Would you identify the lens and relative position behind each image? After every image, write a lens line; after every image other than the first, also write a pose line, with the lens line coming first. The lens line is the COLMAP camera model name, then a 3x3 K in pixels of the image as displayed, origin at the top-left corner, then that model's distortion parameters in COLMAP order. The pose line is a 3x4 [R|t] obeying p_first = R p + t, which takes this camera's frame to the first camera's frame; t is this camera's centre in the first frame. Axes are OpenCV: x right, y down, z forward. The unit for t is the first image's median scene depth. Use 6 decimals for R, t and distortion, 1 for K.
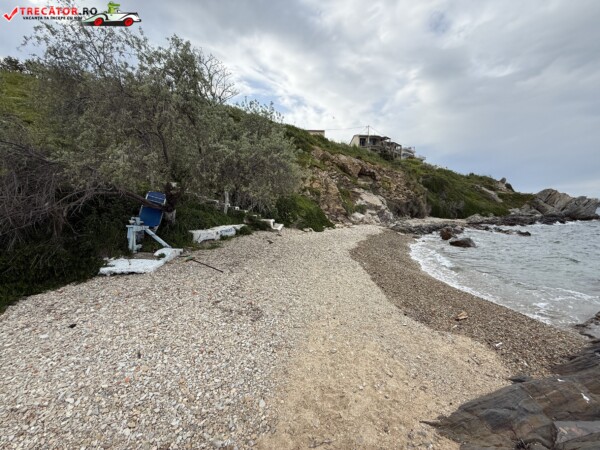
lens RADIAL K [[237.0, 0, 296.5], [0, 237.0, 223.9], [0, 0, 1]] dist [-0.002192, 0.000222]
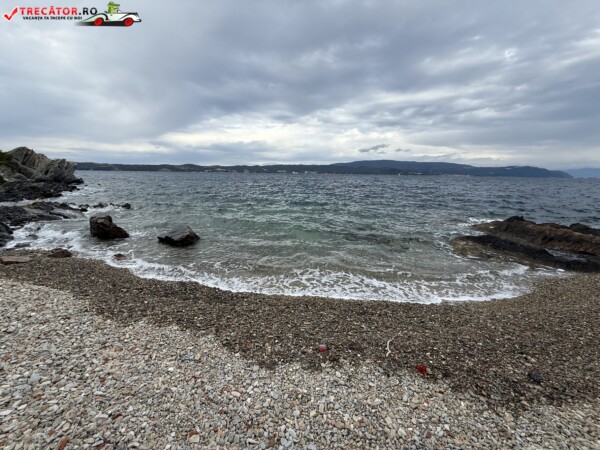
lens RADIAL K [[237.0, 0, 299.7], [0, 237.0, 224.6], [0, 0, 1]] dist [-0.002192, 0.000222]
pose [[-0.227105, -0.210026, 0.950953, 0.023244], [0.053911, 0.972260, 0.227607, -0.023717], [-0.972377, 0.102958, -0.209482, 0.285845]]
